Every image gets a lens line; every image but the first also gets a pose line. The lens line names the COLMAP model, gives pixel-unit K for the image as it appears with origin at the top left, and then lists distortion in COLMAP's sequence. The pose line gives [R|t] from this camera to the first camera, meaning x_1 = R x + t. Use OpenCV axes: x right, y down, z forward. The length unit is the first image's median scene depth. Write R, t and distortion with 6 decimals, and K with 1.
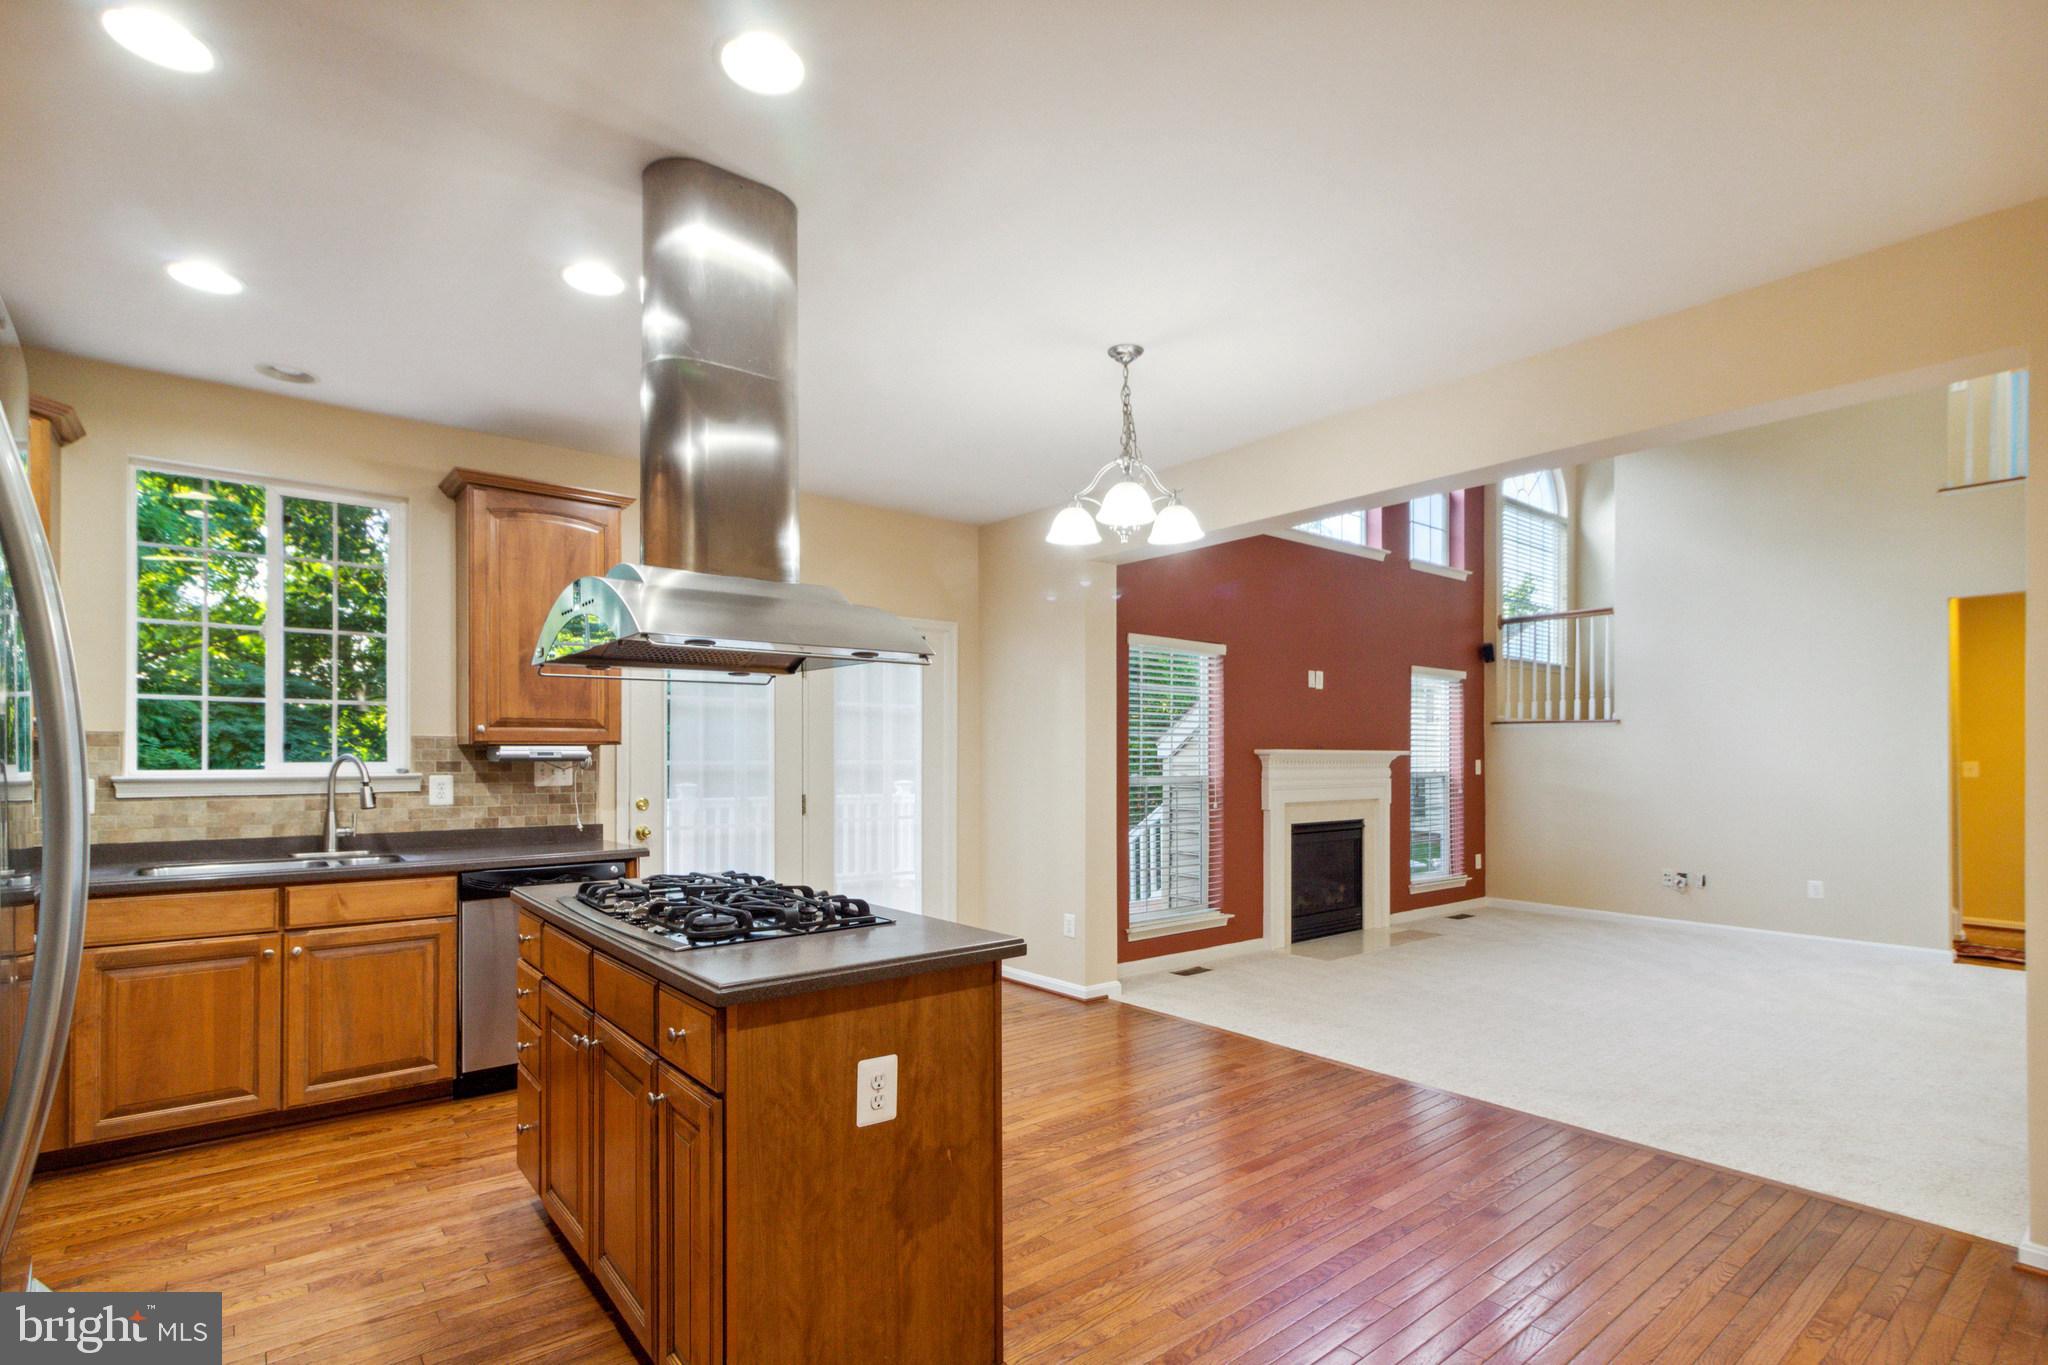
lens RADIAL K [[970.9, 0, 1020.6], [0, 970.9, 749.8], [0, 0, 1]] dist [-0.000213, -0.000510]
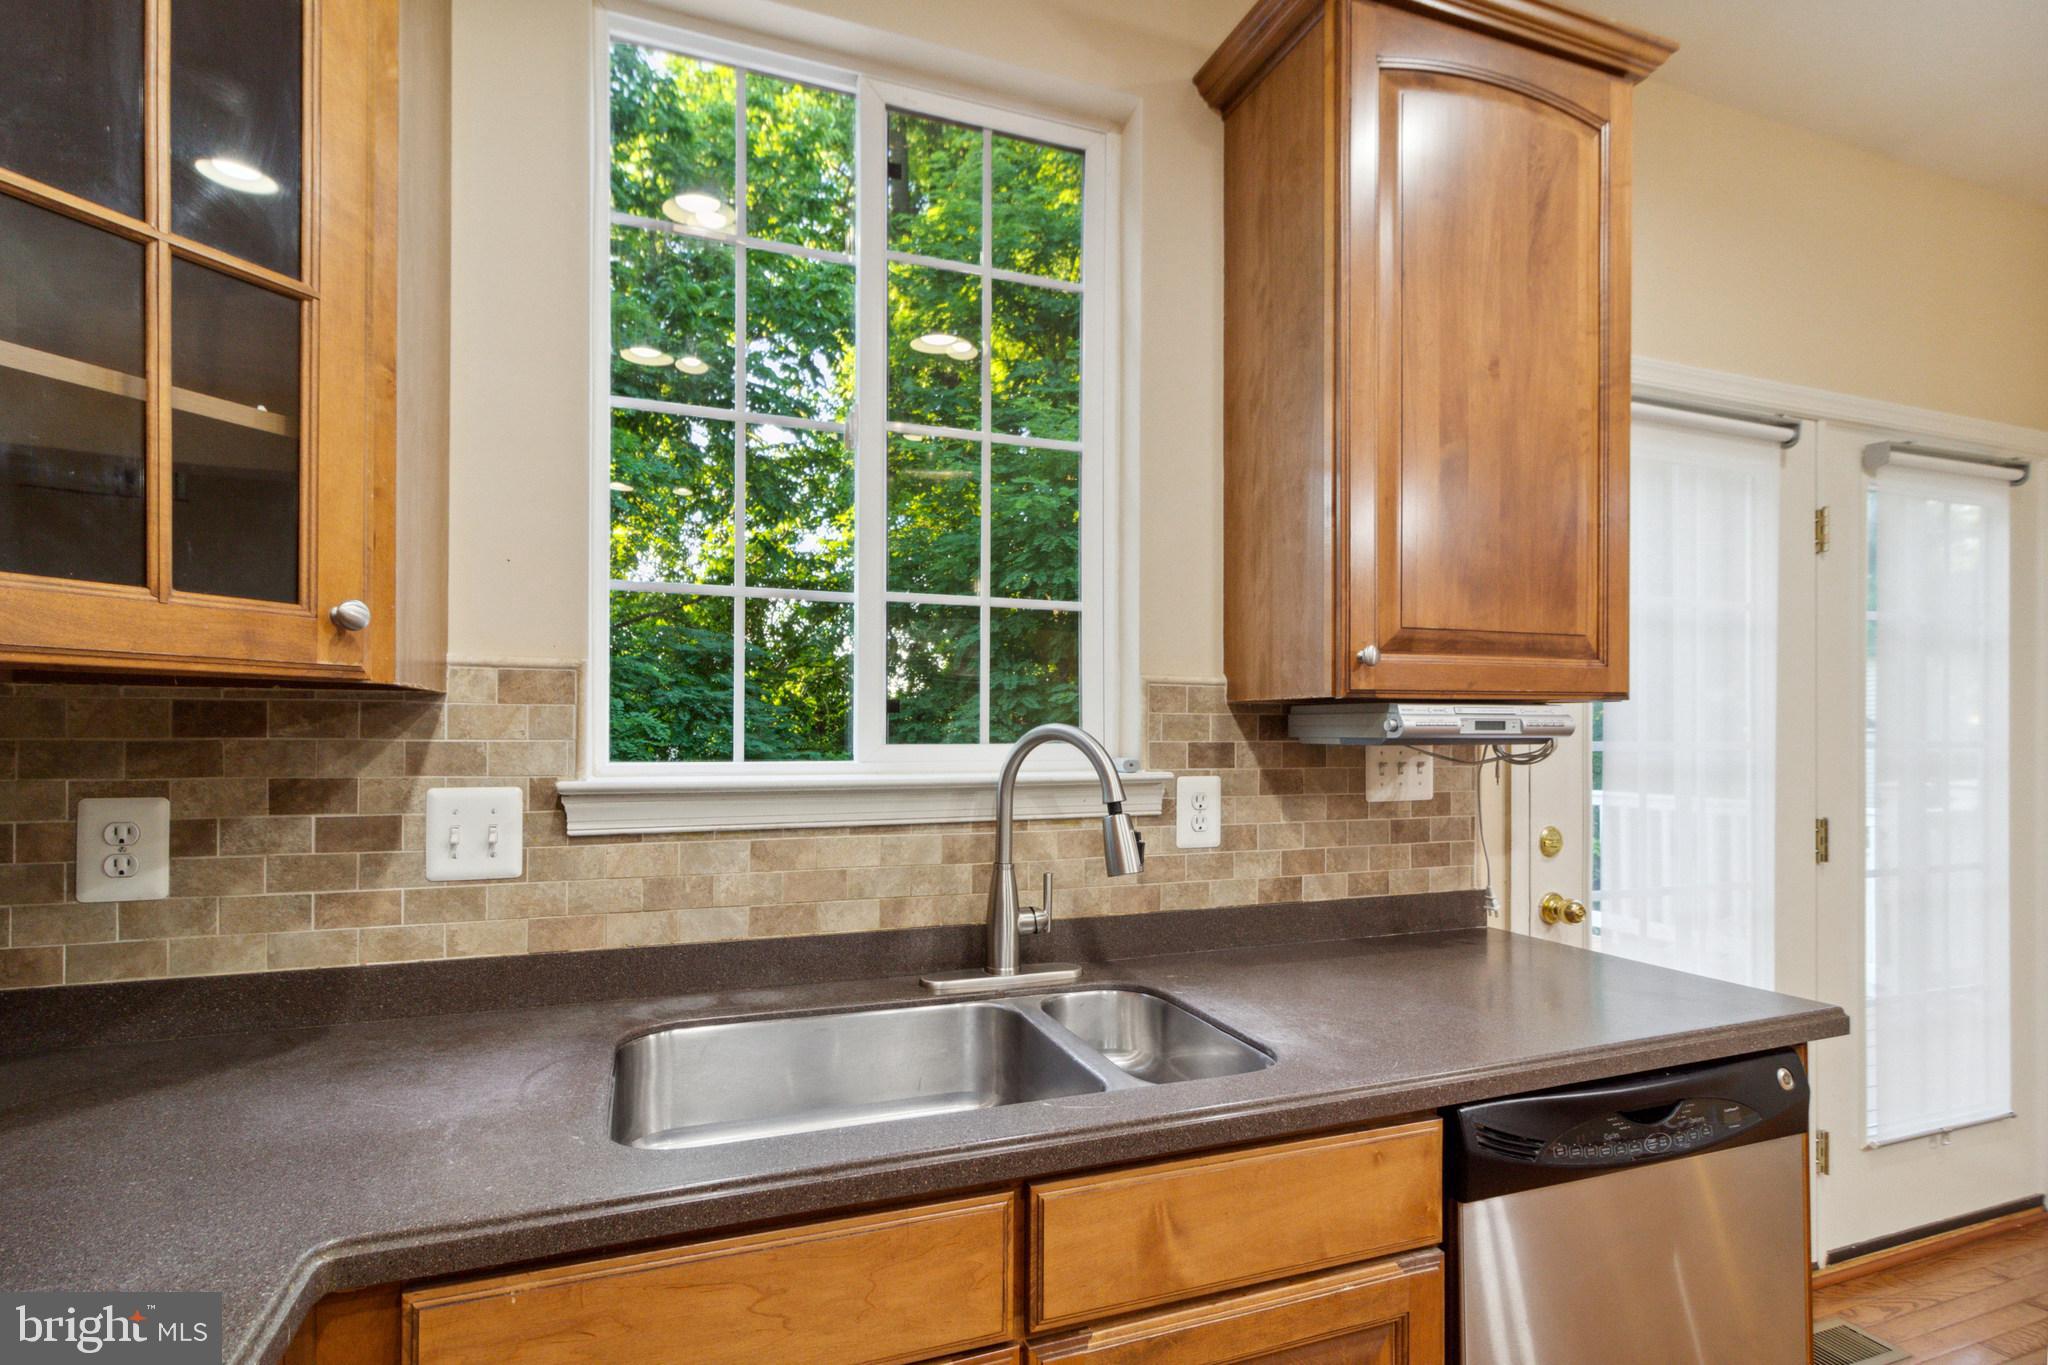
lens RADIAL K [[966.9, 0, 1012.9], [0, 966.9, 721.5], [0, 0, 1]] dist [0.002817, 0.000061]
pose [[0.945352, 0.000916, -0.326050, -0.570099], [-0.000982, 1.000000, -0.000038, 0.003124], [0.326050, 0.000357, 0.945352, 0.619102]]
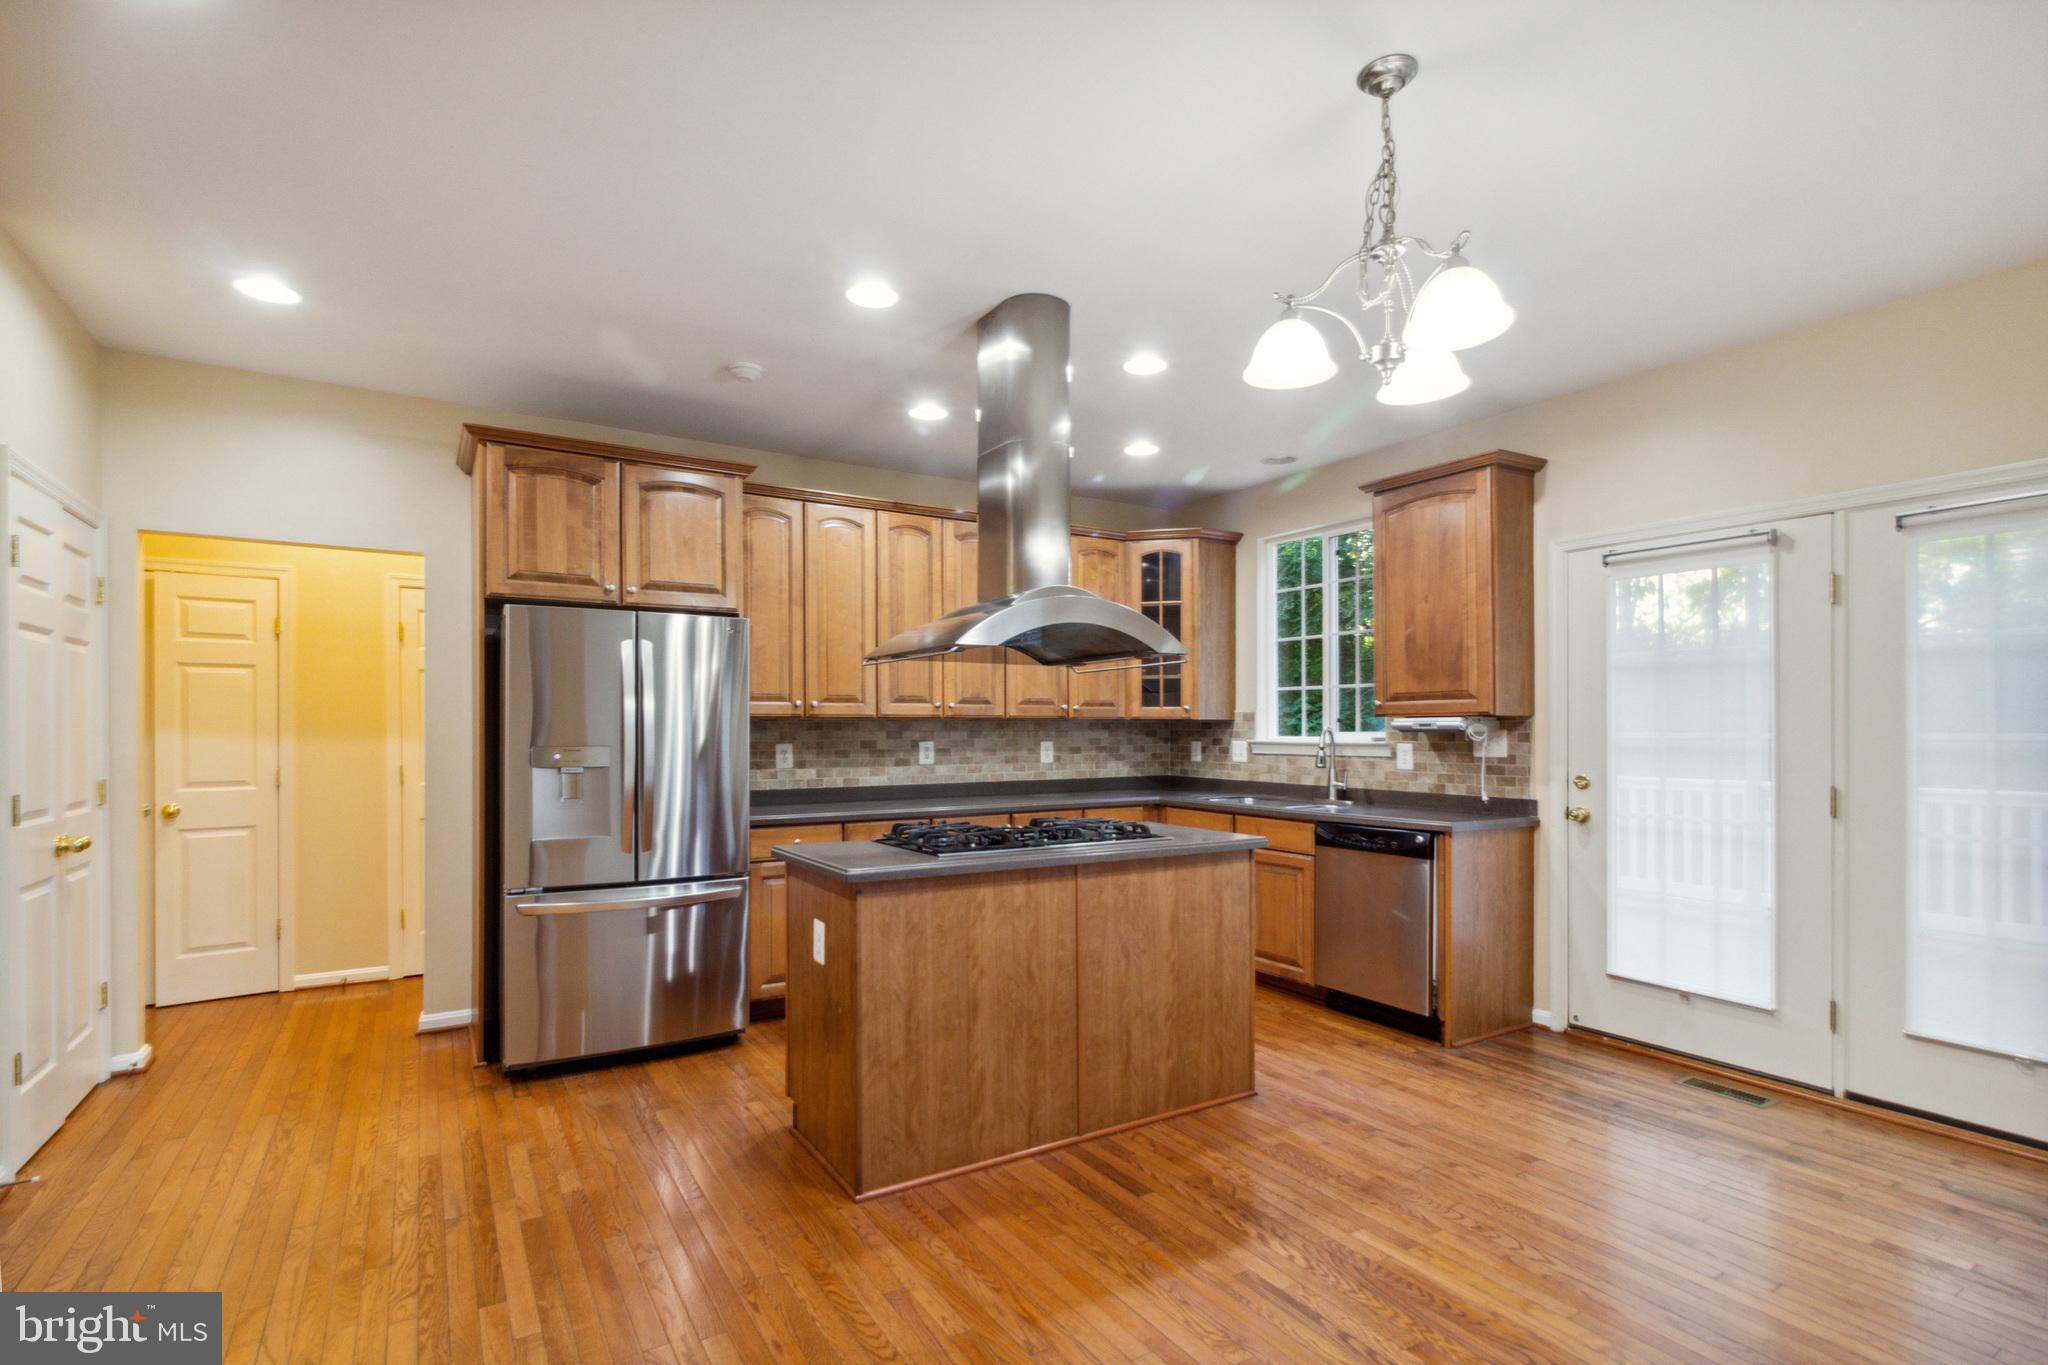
lens RADIAL K [[966.9, 0, 1012.9], [0, 966.9, 721.5], [0, 0, 1]] dist [0.002817, 0.000061]
pose [[-0.129488, -0.003280, -0.991576, 0.645841], [0.011519, 0.999922, -0.004812, -0.000240], [0.991514, -0.012045, -0.129440, 0.727813]]
